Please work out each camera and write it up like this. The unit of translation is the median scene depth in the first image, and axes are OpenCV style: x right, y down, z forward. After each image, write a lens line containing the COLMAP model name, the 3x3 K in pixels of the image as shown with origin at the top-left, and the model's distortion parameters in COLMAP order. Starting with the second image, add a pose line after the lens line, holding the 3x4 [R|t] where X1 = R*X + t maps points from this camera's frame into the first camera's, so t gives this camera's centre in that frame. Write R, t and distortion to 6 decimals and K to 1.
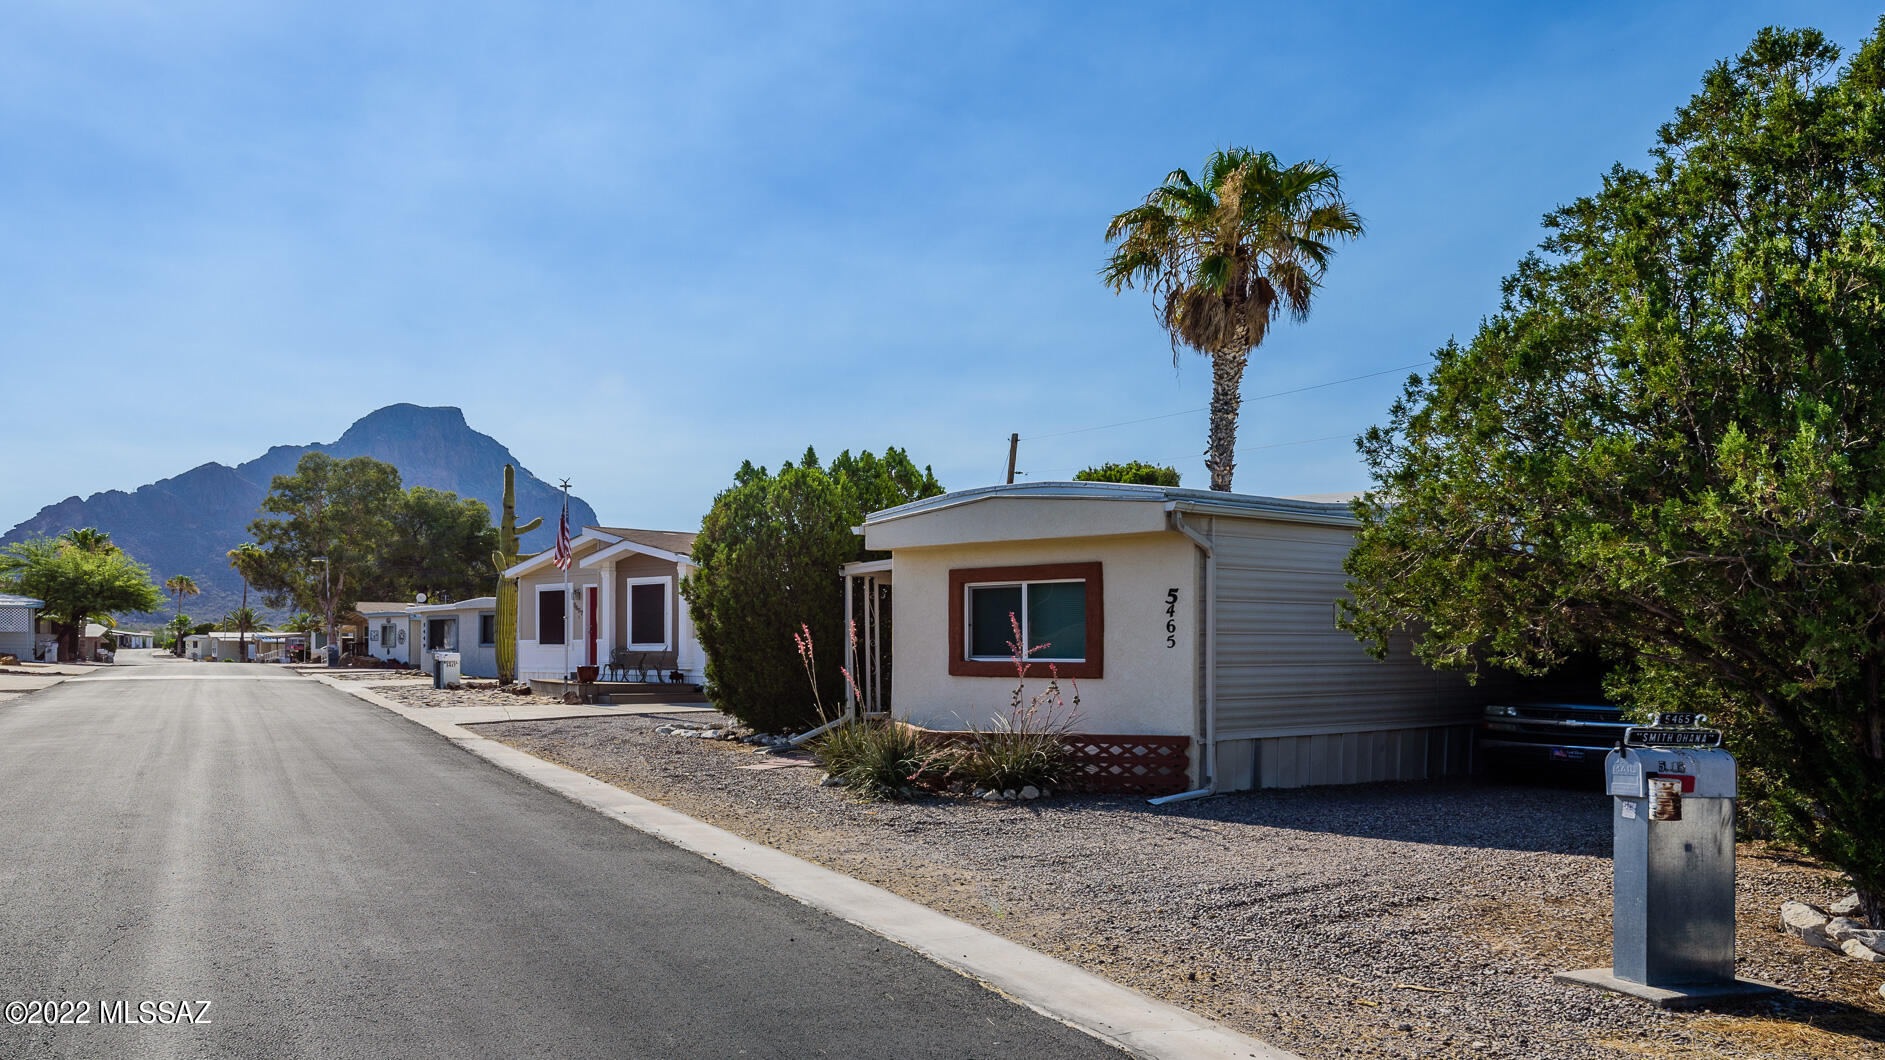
lens RADIAL K [[1388.4, 0, 943.3], [0, 1388.4, 526.6], [0, 0, 1]] dist [0.001008, -0.001666]
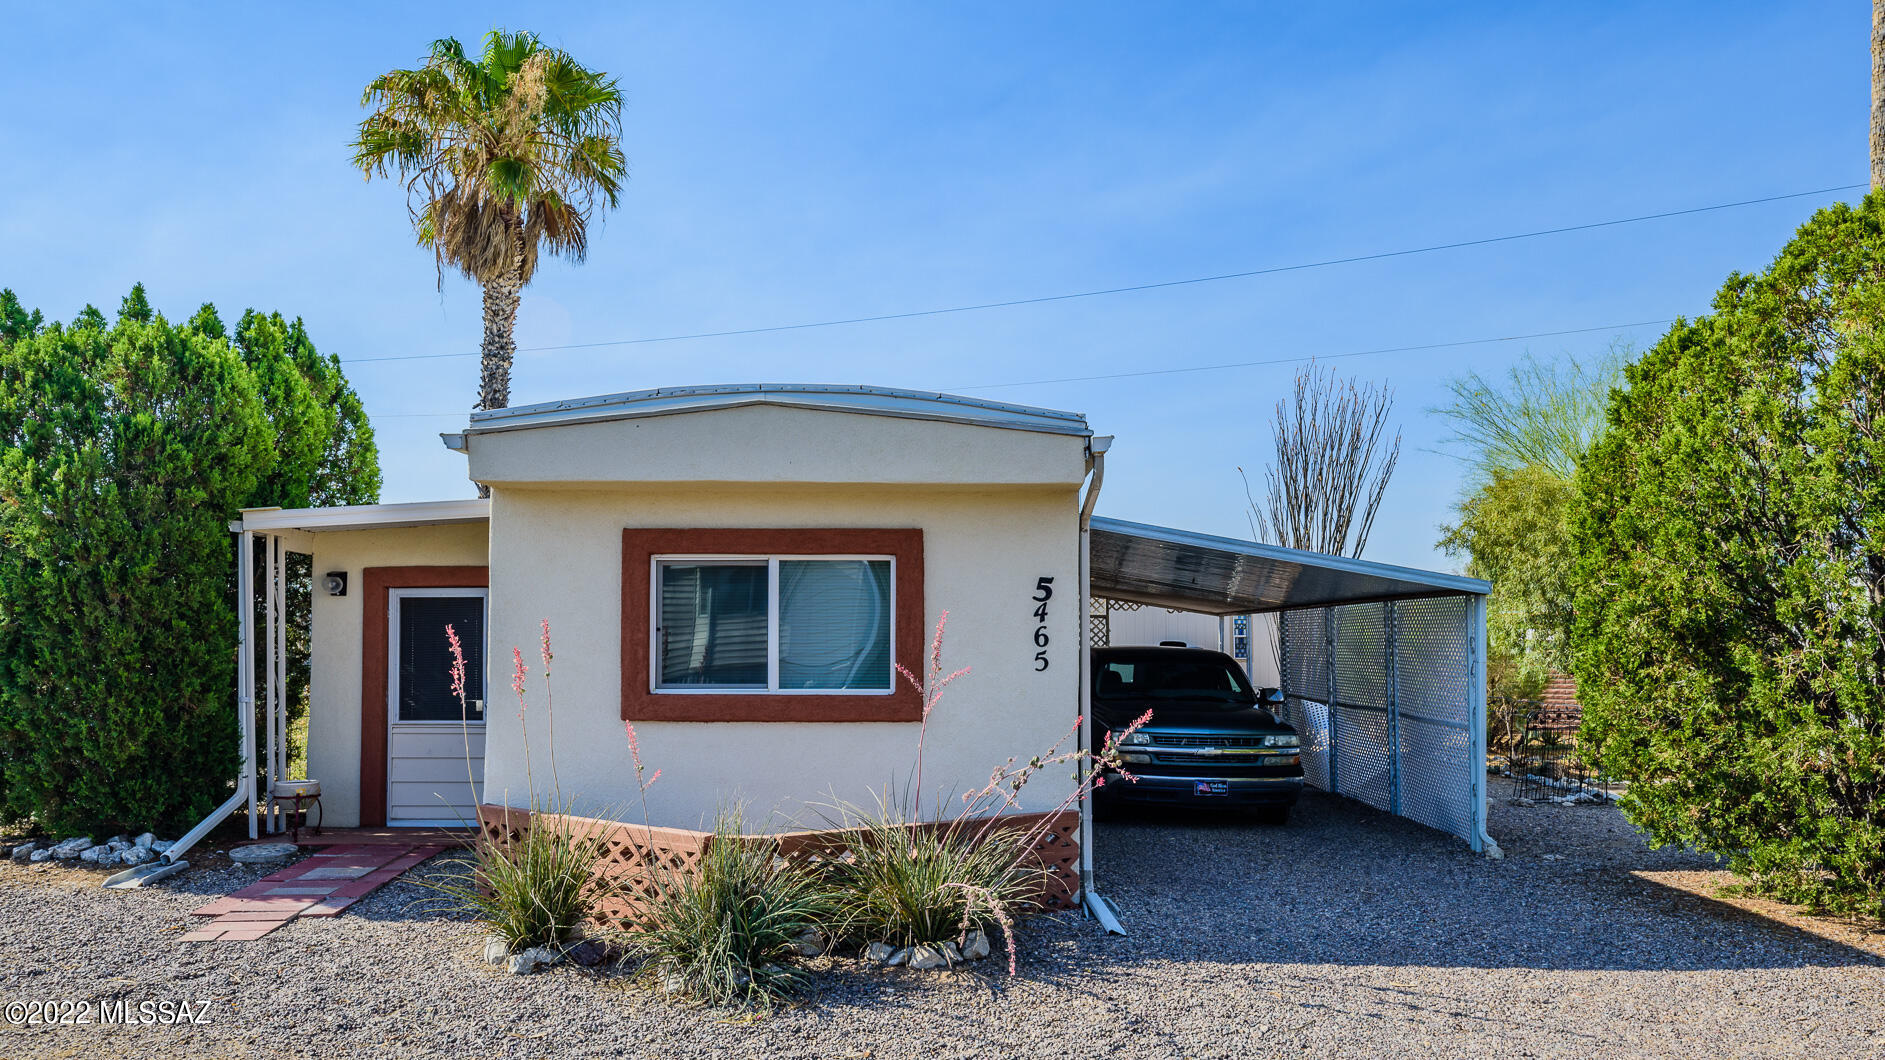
lens RADIAL K [[1388.4, 0, 942.2], [0, 1388.4, 540.7], [0, 0, 1]] dist [0.001008, -0.001666]
pose [[0.753400, 0.053336, 0.655396, -0.232151], [-0.059718, 0.998136, -0.012581, 0.031211], [-0.654845, -0.029660, 0.755181, 0.446410]]
